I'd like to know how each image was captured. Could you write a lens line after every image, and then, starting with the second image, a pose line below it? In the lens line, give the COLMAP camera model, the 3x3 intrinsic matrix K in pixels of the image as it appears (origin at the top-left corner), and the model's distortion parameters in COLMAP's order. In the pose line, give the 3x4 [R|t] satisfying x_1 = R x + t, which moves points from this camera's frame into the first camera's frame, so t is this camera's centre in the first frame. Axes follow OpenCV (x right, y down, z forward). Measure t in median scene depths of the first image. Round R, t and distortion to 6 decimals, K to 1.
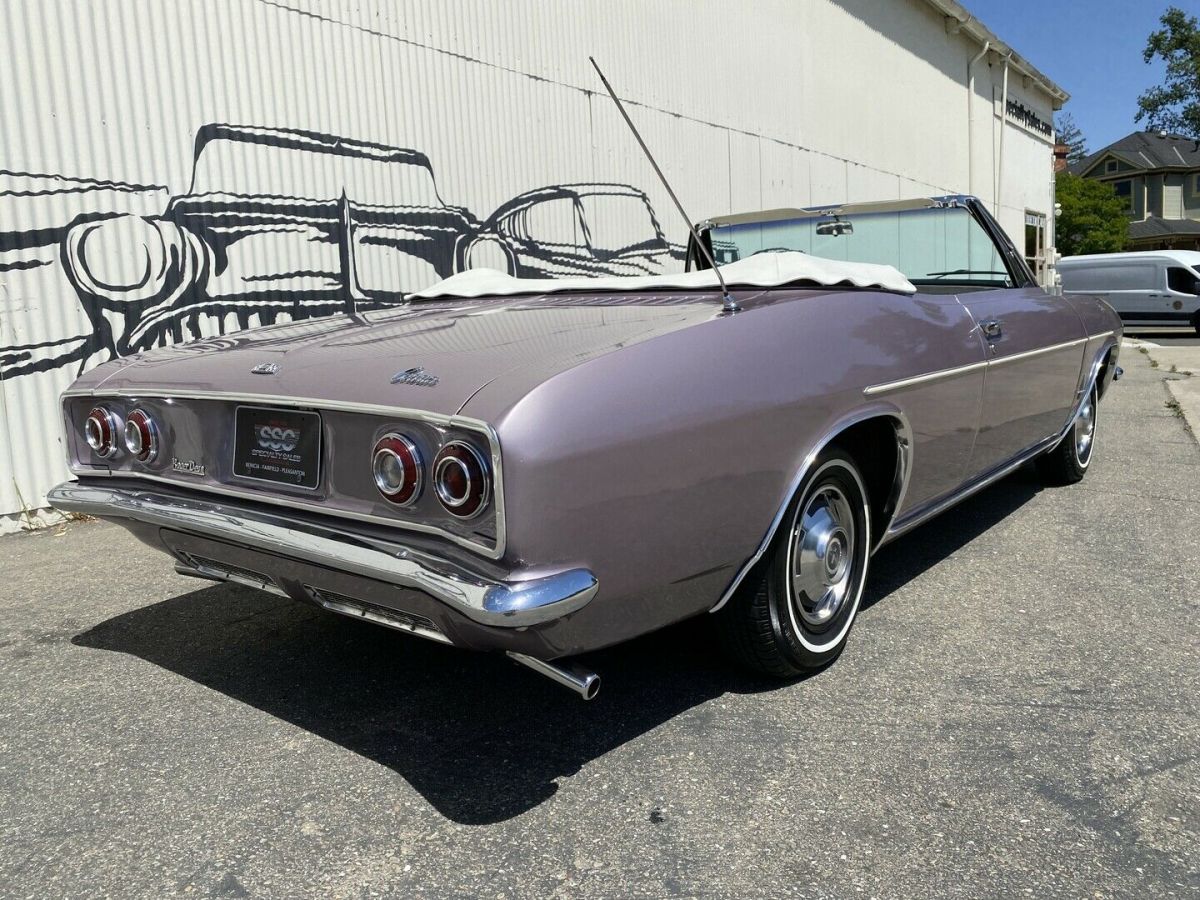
lens RADIAL K [[929.5, 0, 600.0], [0, 929.5, 452.9], [0, 0, 1]] dist [0.029447, -0.031568]
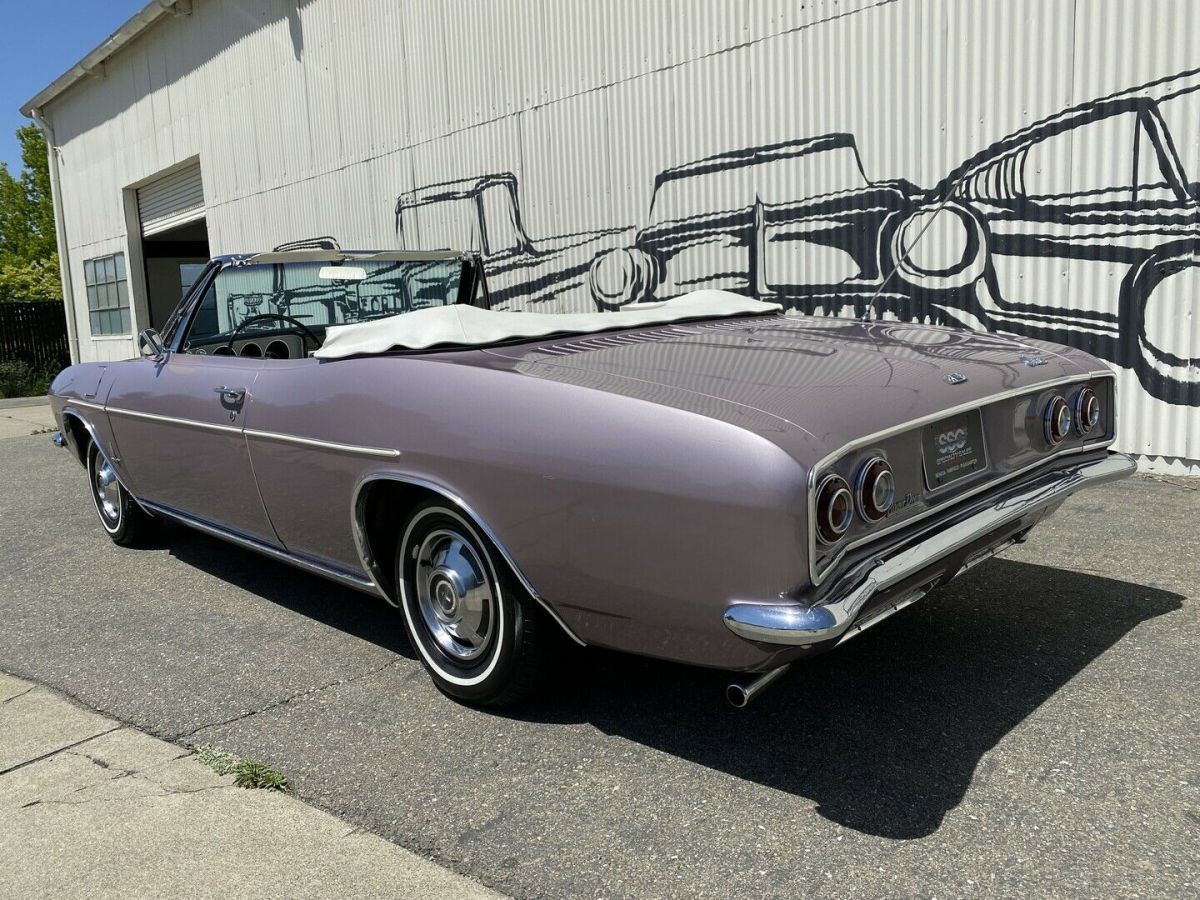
lens RADIAL K [[929.5, 0, 585.1], [0, 929.5, 445.4], [0, 0, 1]] dist [0.029447, -0.031568]
pose [[-0.175355, 0.189727, -0.966051, 1.033932], [-0.081036, 0.975144, 0.206222, -0.239105], [0.981164, 0.114447, -0.155622, 1.176220]]
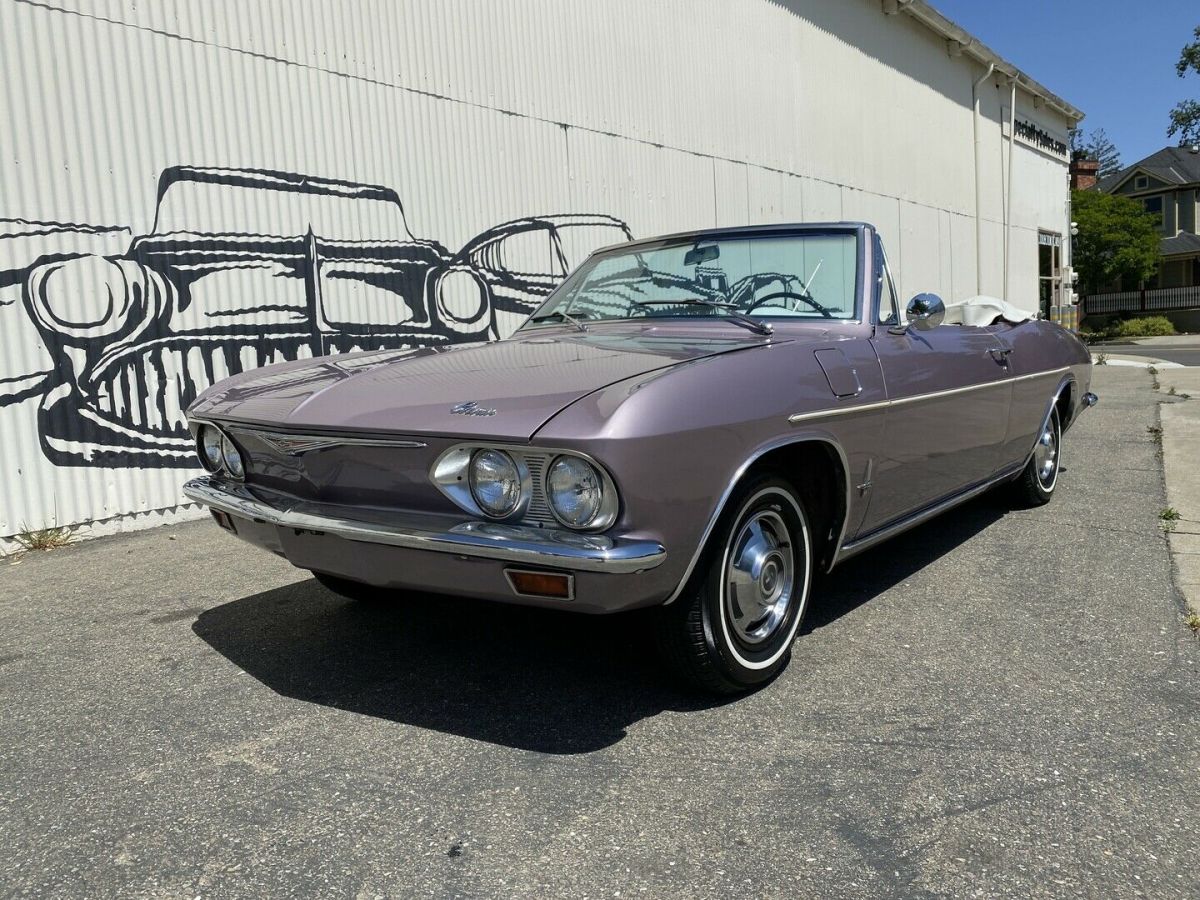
lens RADIAL K [[929.5, 0, 597.7], [0, 929.5, 451.5], [0, 0, 1]] dist [0.029447, -0.031568]
pose [[0.999277, -0.002319, -0.037942, 0.095304], [0.001461, 0.999743, -0.022620, -0.010990], [0.037985, 0.022548, 0.999024, -0.014436]]
